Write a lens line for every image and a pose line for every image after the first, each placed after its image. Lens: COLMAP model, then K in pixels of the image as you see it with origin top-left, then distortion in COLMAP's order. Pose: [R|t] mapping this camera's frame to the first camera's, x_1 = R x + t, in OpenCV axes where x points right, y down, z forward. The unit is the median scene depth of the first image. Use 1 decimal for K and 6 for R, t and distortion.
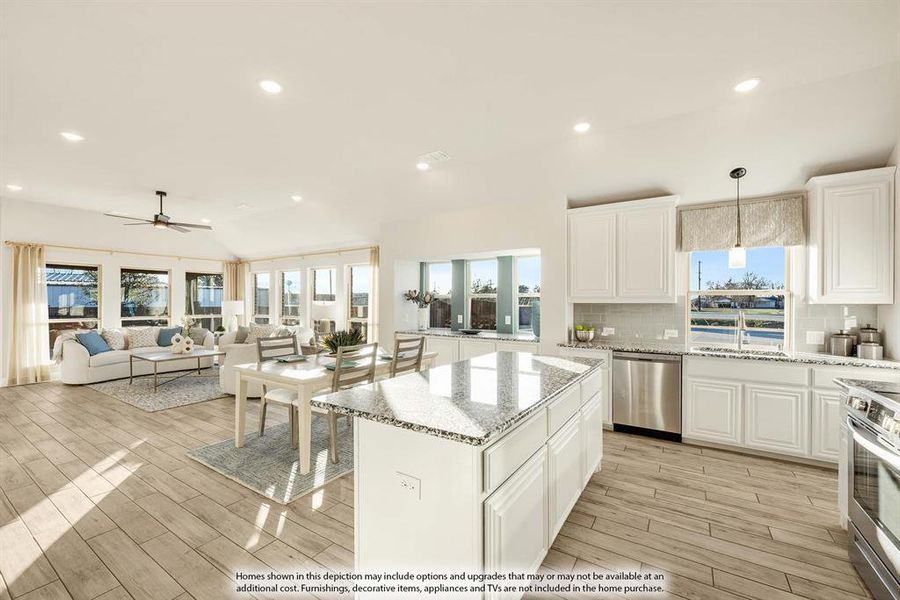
lens RADIAL K [[366.5, 0, 450.0], [0, 366.5, 300.0], [0, 0, 1]] dist [0.000466, -0.000049]
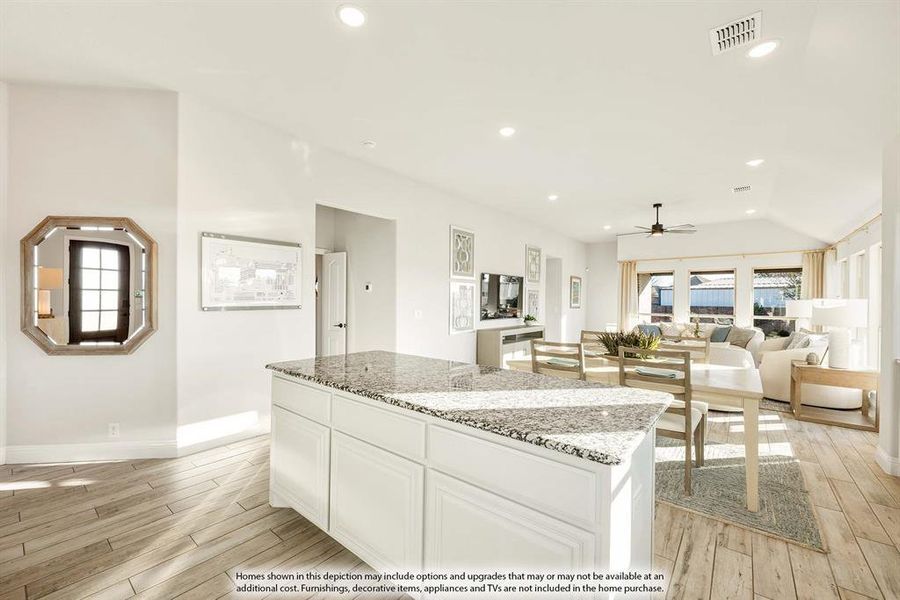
lens RADIAL K [[366.5, 0, 450.0], [0, 366.5, 300.0], [0, 0, 1]] dist [0.000466, -0.000049]
pose [[-0.102630, -0.003225, -0.994714, 1.198209], [-0.004465, 0.999986, -0.002782, 0.032594], [0.994710, 0.004156, -0.102643, 1.364942]]
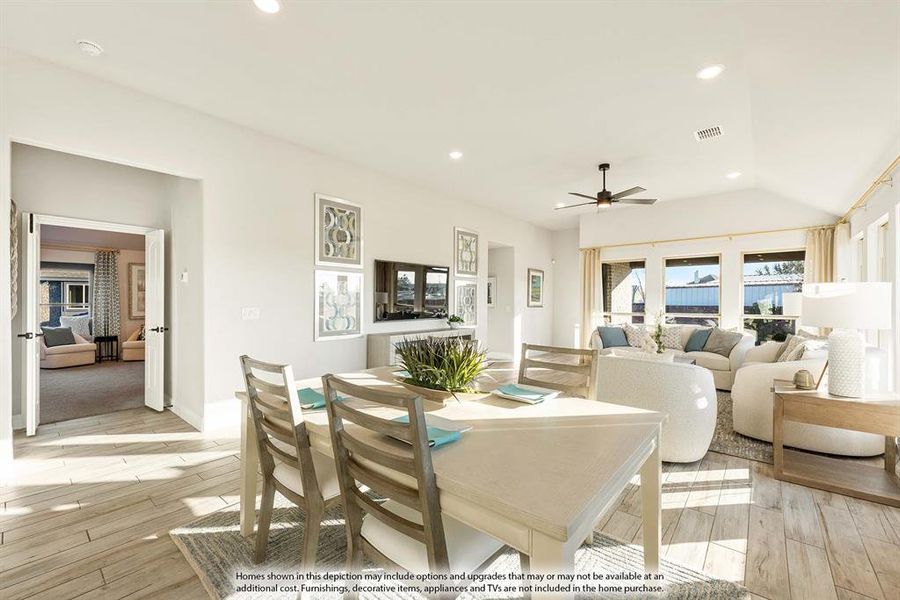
lens RADIAL K [[372.0, 0, 450.6], [0, 372.0, 301.7], [0, 0, 1]] dist [-0.003362, 0.000022]
pose [[-0.129856, -0.004241, -0.991524, 0.331855], [0.001993, 0.999988, -0.004539, 0.080738], [0.991531, -0.002565, -0.129846, 2.178769]]
